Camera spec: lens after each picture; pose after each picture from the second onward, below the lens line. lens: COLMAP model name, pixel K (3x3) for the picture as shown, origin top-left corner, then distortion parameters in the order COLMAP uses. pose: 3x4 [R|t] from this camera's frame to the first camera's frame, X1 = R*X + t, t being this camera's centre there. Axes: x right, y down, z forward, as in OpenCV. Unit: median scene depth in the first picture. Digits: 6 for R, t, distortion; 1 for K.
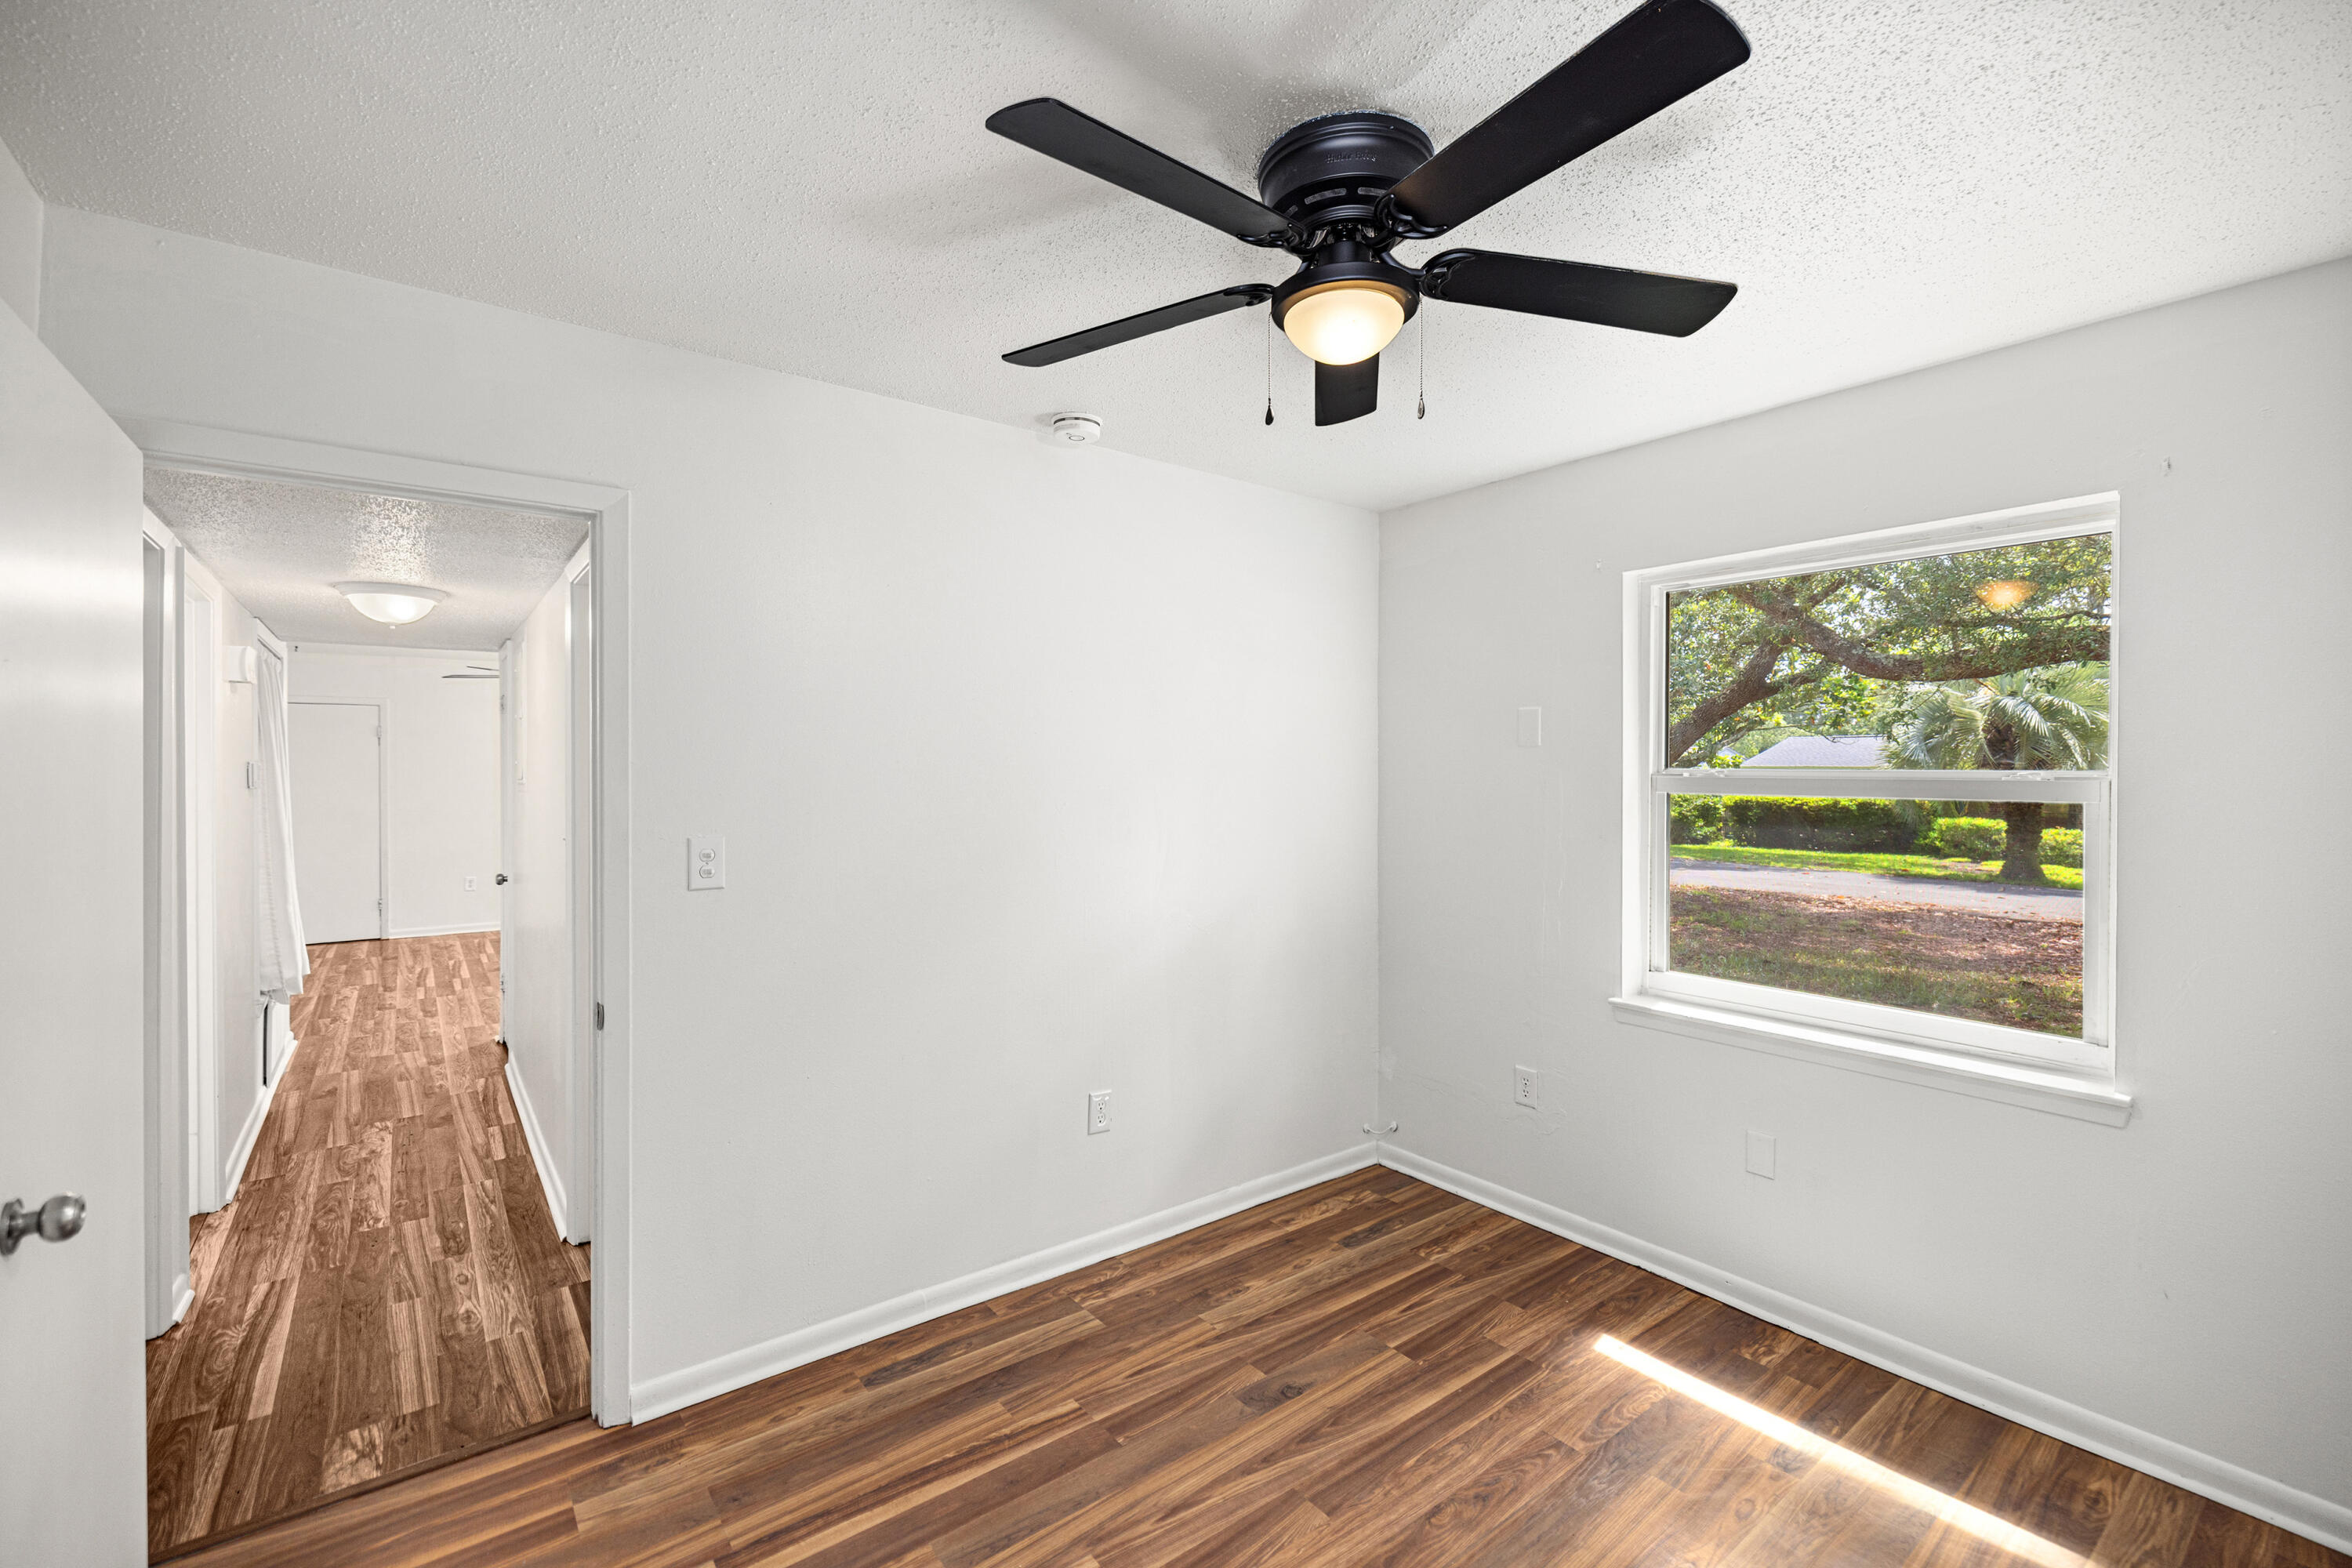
lens RADIAL K [[1002.6, 0, 1149.4], [0, 1002.6, 775.2], [0, 0, 1]] dist [0.003368, -0.000185]
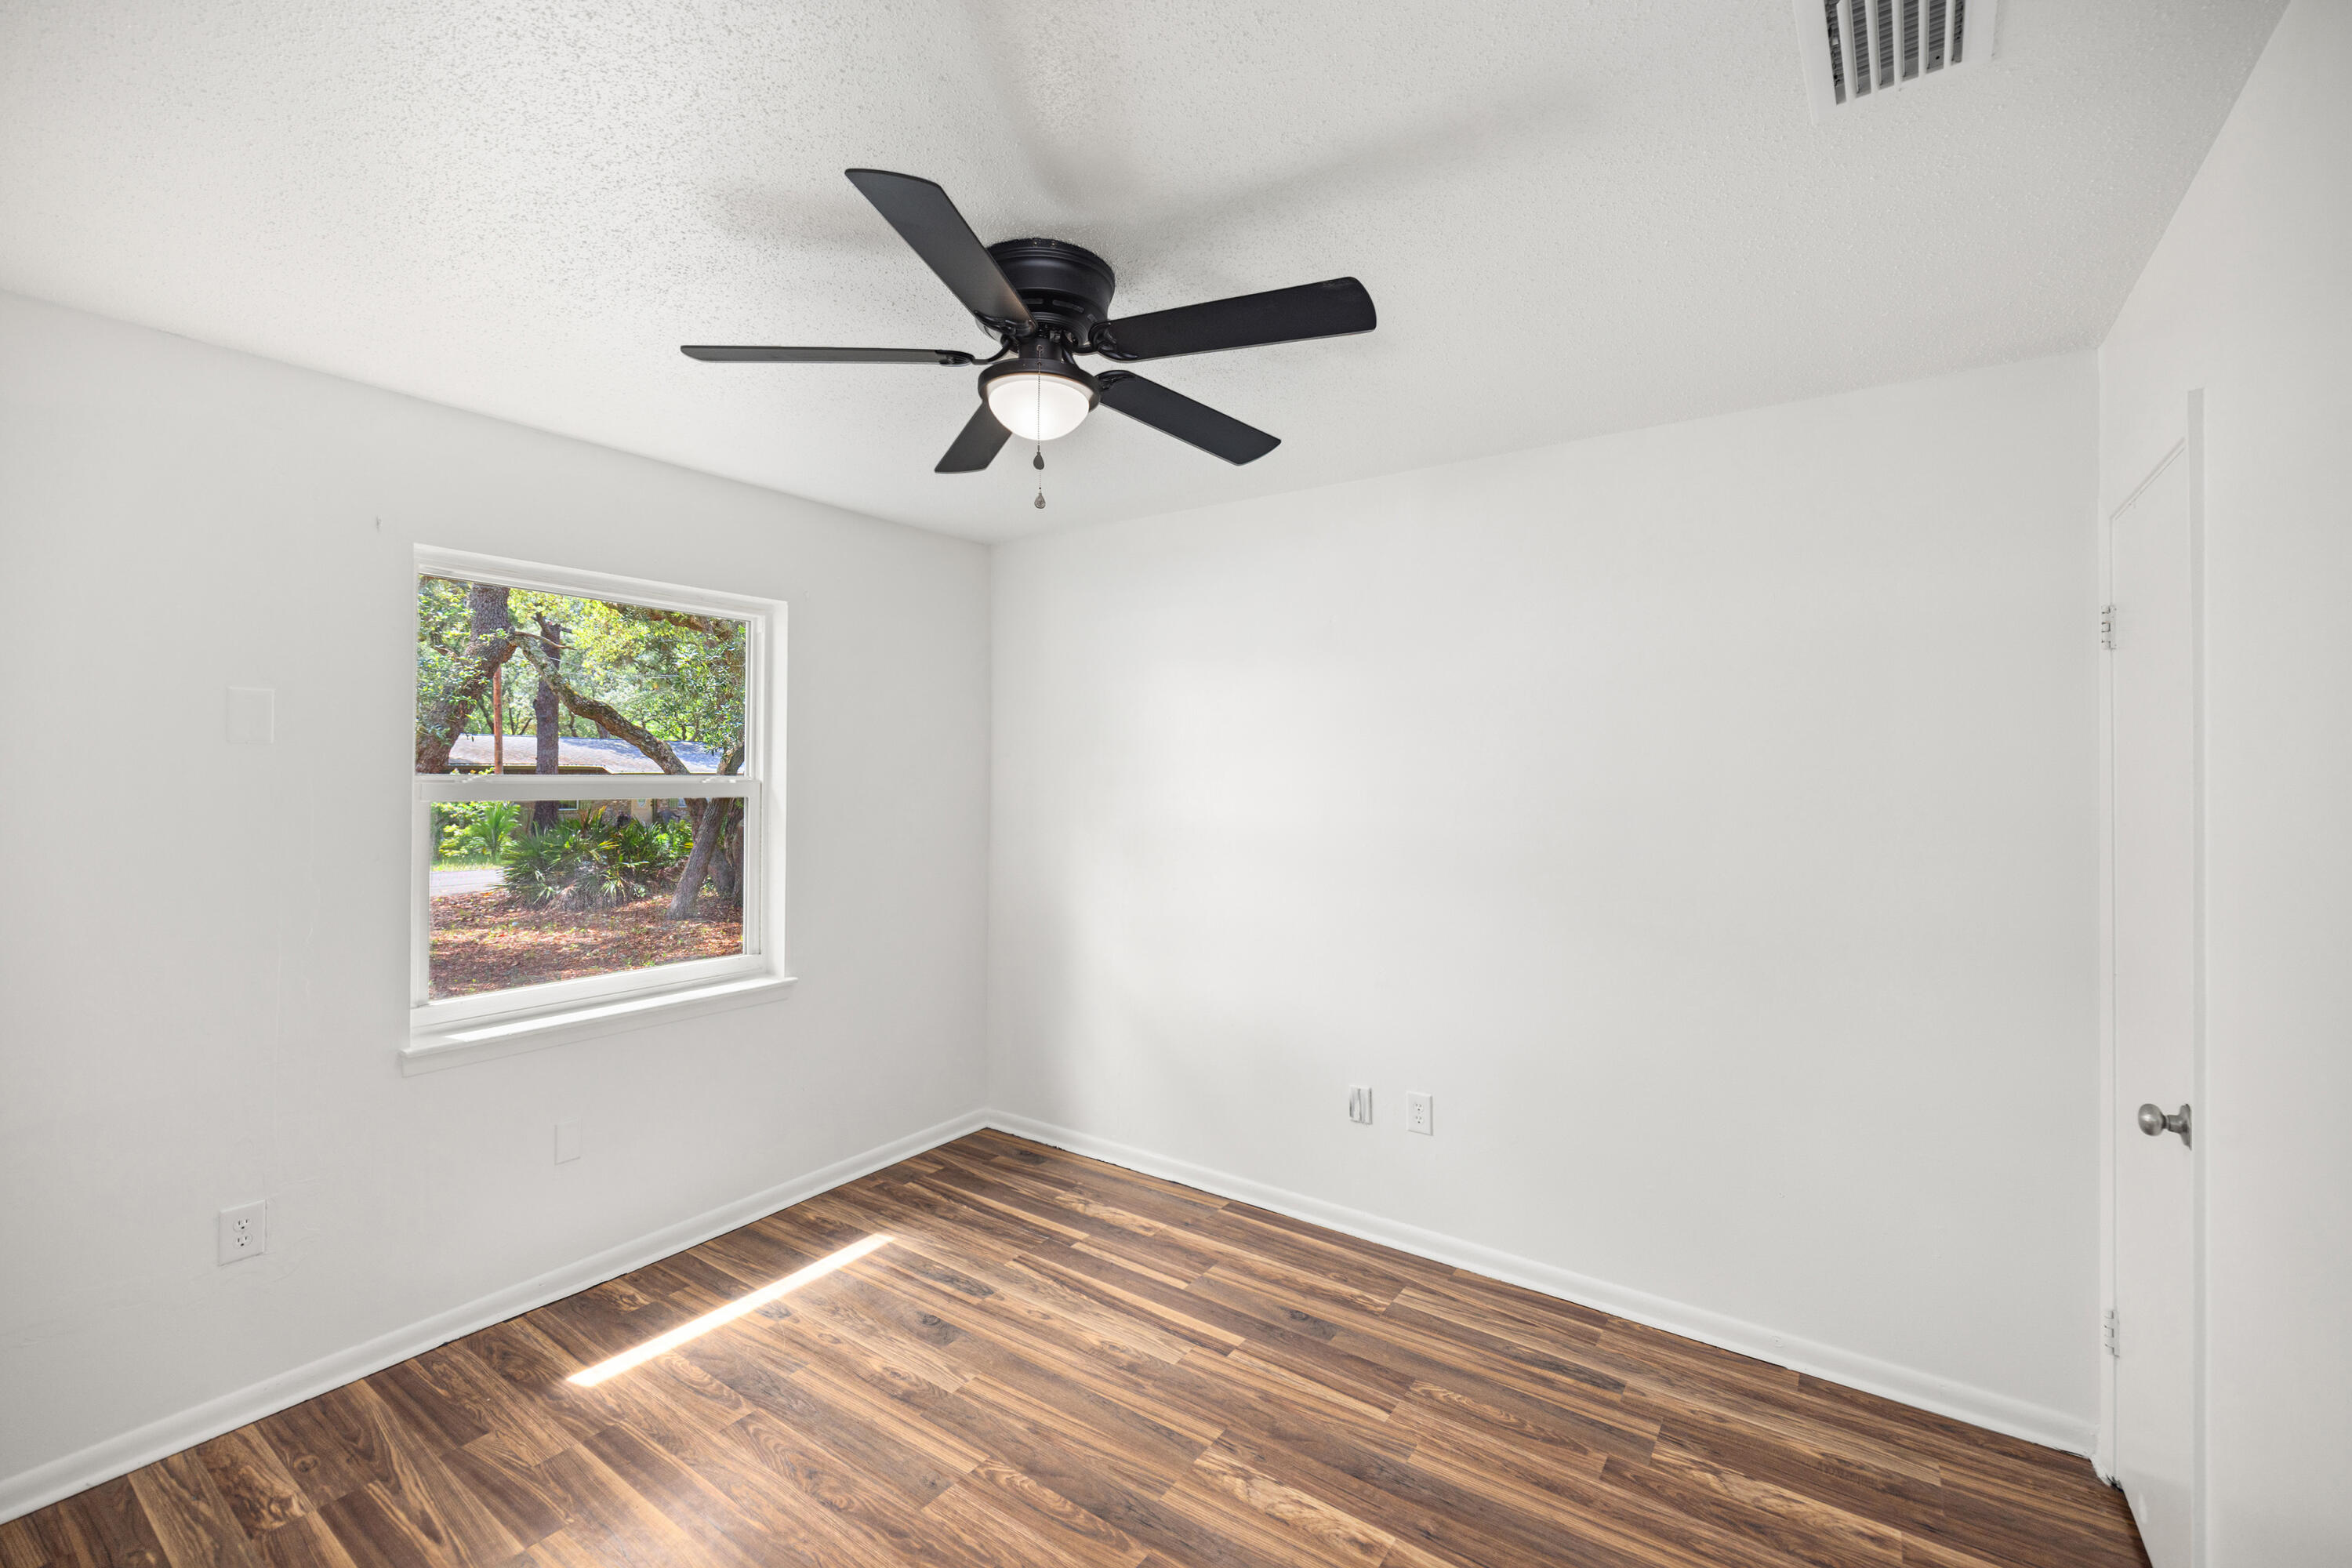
lens RADIAL K [[1002.6, 0, 1149.4], [0, 1002.6, 775.2], [0, 0, 1]] dist [0.003368, -0.000185]
pose [[-0.307809, -0.005639, 0.951431, -0.602754], [0.002058, 0.999976, 0.006592, -0.012885], [-0.951446, 0.003987, -0.307790, 0.768360]]
